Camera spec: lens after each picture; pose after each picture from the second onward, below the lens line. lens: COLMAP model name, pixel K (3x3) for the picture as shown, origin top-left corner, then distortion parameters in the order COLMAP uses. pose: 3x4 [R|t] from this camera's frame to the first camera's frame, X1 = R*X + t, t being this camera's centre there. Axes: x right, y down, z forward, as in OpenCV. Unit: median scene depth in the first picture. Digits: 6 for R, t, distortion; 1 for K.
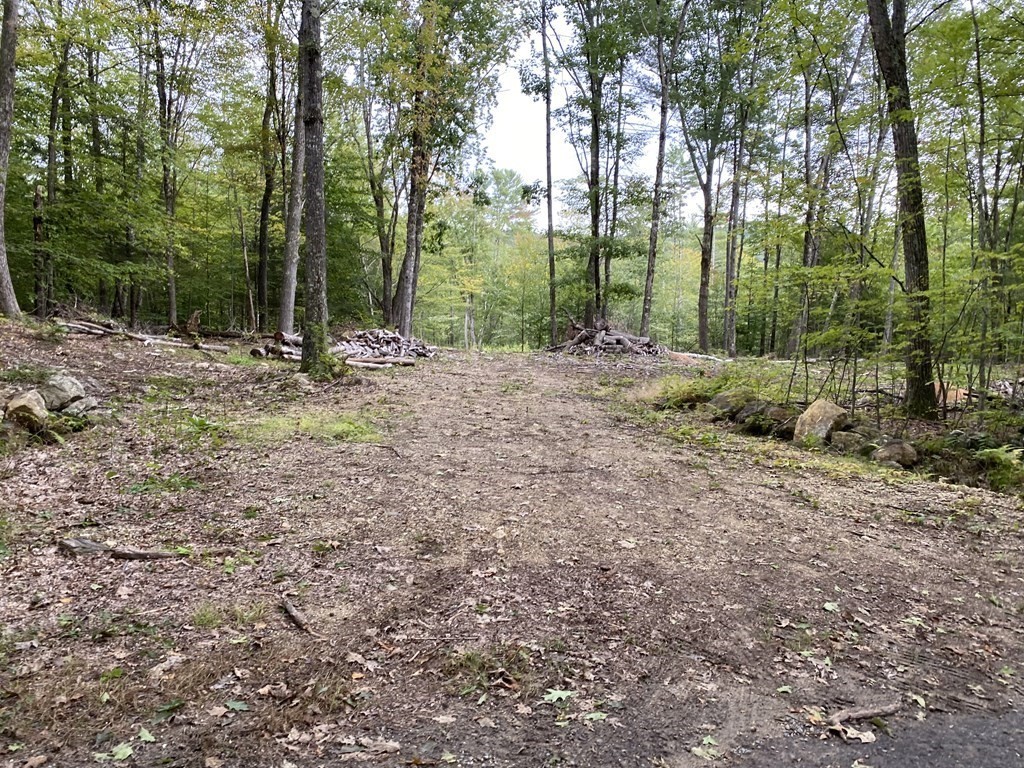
lens RADIAL K [[780.3, 0, 511.2], [0, 780.3, 373.4], [0, 0, 1]] dist [0.060417, -0.075198]
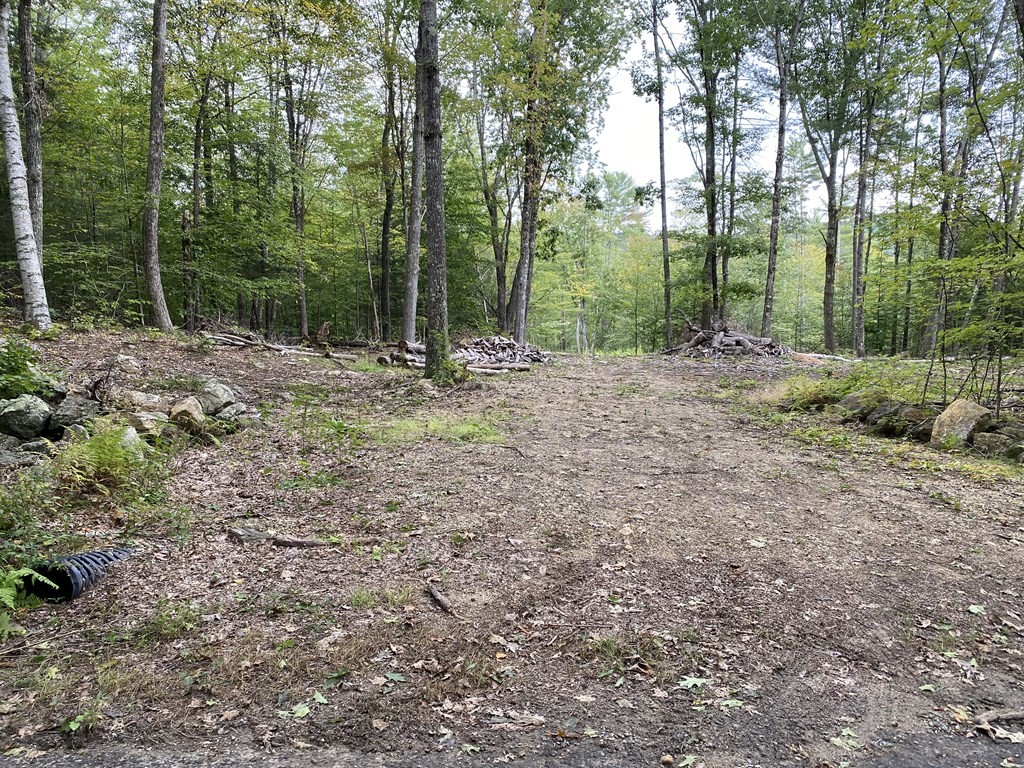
lens RADIAL K [[780.1, 0, 512.0], [0, 780.1, 384.0], [0, 0, 1]] dist [0.026494, -0.013808]
pose [[0.989671, -0.012346, -0.142821, -0.002947], [0.013316, 0.999894, 0.005836, 0.001101], [0.142734, -0.007678, 0.989731, -0.006017]]
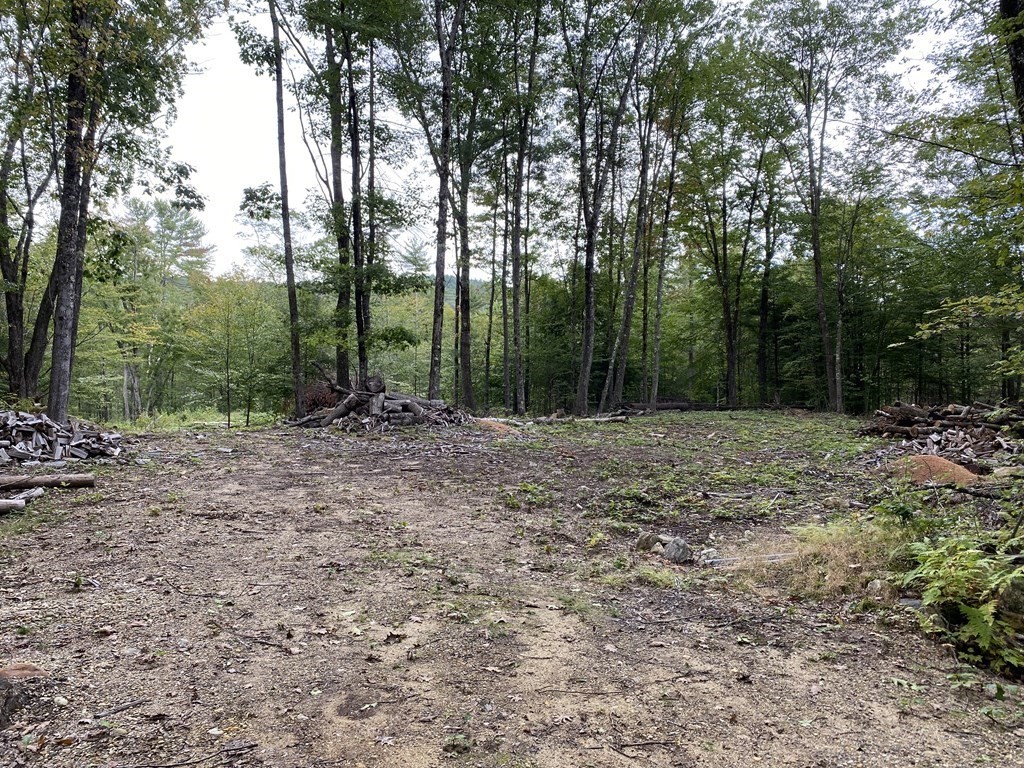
lens RADIAL K [[780.3, 0, 511.2], [0, 780.3, 373.4], [0, 0, 1]] dist [0.060417, -0.075198]
pose [[0.916875, -0.033286, 0.397783, -0.083693], [0.059376, 0.996804, -0.053447, -0.042021], [-0.394733, 0.072623, 0.915921, 0.455508]]
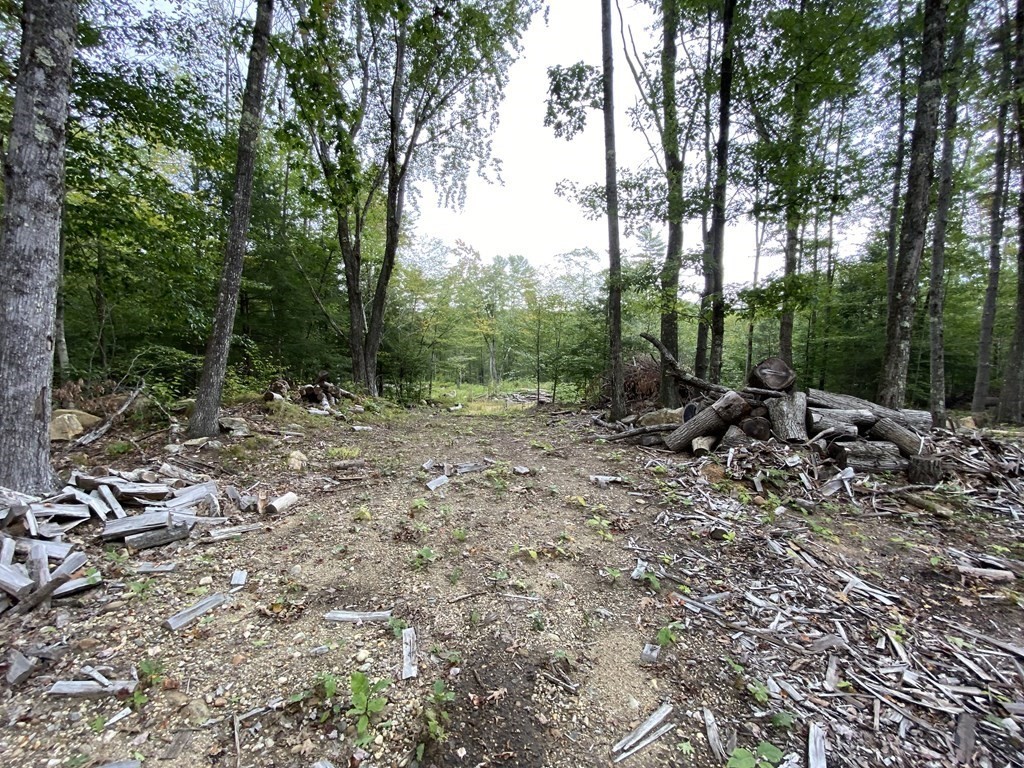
lens RADIAL K [[426.7, 0, 512.0], [0, 426.7, 384.0], [0, 0, 1]] dist [0.017825, -0.016605]
pose [[0.999404, -0.021491, -0.027022, -0.007660], [0.021282, 0.999742, -0.007970, -0.090870], [0.027186, 0.007391, 0.999603, 1.212130]]
